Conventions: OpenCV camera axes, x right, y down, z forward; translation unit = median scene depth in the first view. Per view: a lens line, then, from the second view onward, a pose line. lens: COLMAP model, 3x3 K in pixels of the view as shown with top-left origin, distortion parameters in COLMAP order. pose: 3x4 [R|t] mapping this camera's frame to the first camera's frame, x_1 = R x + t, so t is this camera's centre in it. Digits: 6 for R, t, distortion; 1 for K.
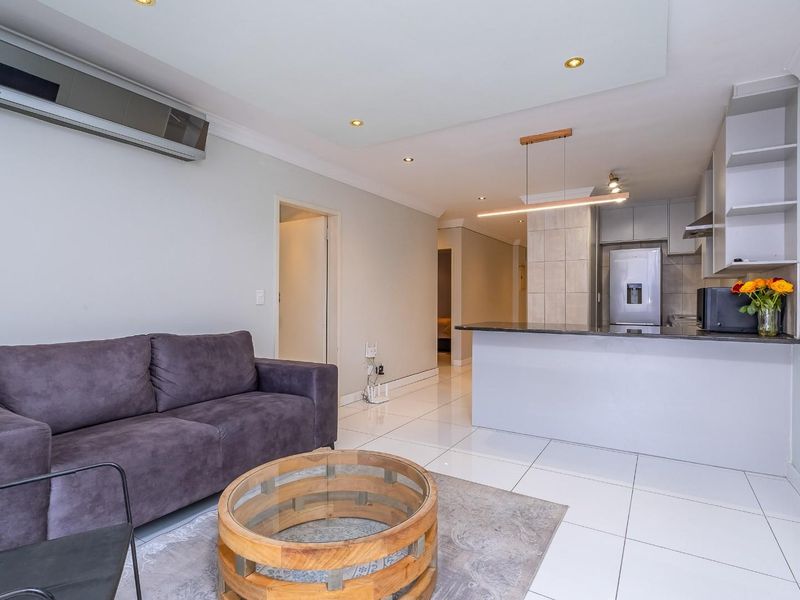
lens RADIAL K [[422.5, 0, 404.4], [0, 422.5, 298.0], [0, 0, 1]] dist [-0.006683, -0.000311]
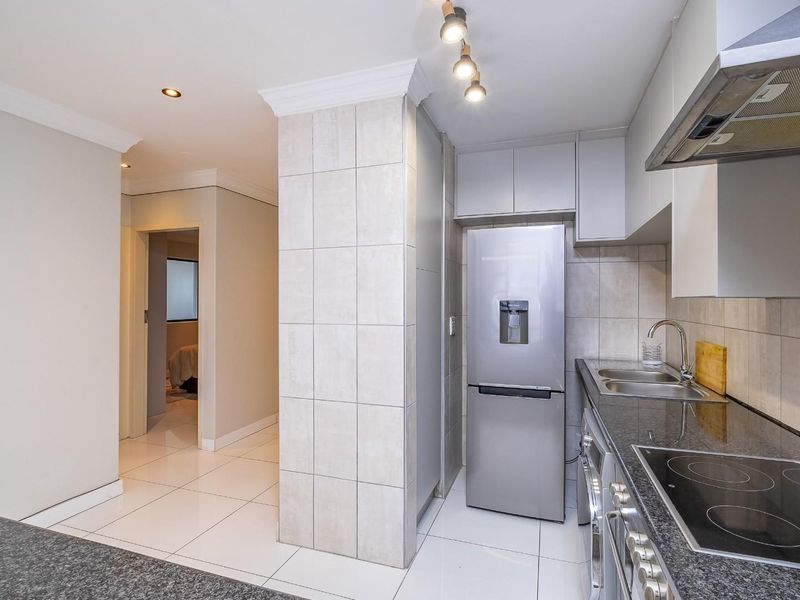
lens RADIAL K [[427.4, 0, 401.7], [0, 427.4, 301.3], [0, 0, 1]] dist [-0.001067, -0.000134]
pose [[0.978873, 0.000230, 0.204471, 0.335693], [-0.001141, 0.999990, 0.004339, -0.036575], [-0.204468, -0.004481, 0.978863, 0.577604]]
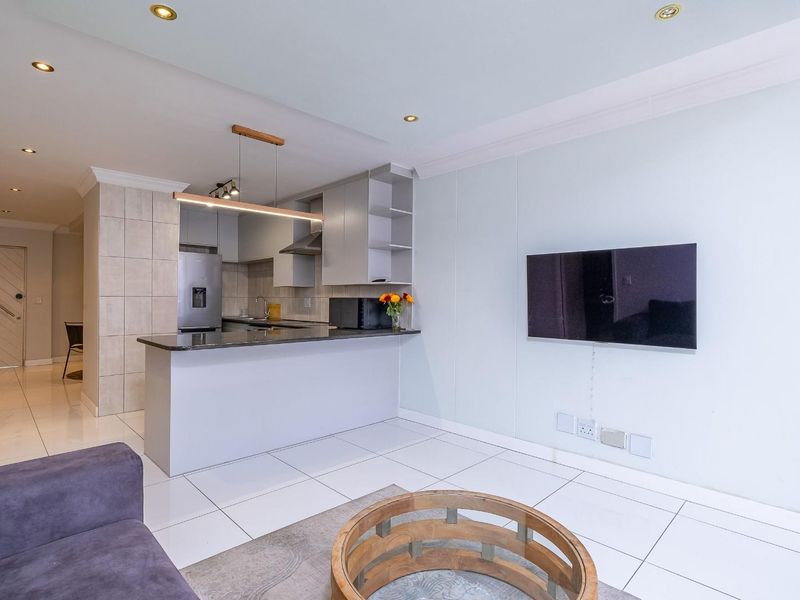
lens RADIAL K [[422.5, 0, 404.4], [0, 422.5, 298.0], [0, 0, 1]] dist [-0.006683, -0.000311]
pose [[0.239386, 0.003788, 0.970917, -0.324710], [-0.010033, 0.999949, -0.001427, -0.013128], [-0.970873, -0.009400, 0.239411, 0.292156]]
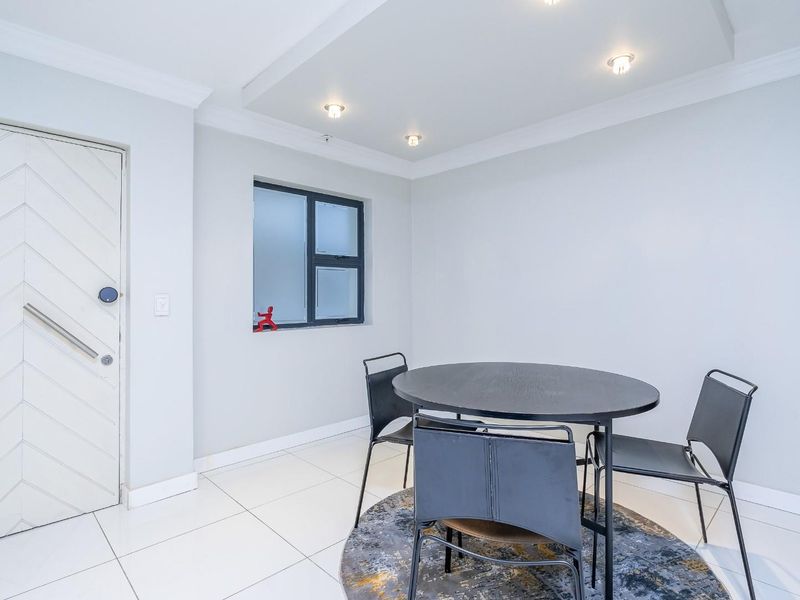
lens RADIAL K [[422.5, 0, 404.4], [0, 422.5, 298.0], [0, 0, 1]] dist [-0.006683, -0.000311]
pose [[0.240344, -0.003353, 0.970682, 0.337056], [-0.000907, 0.999993, 0.003679, -0.006628], [-0.970687, -0.001765, 0.240339, 1.414319]]
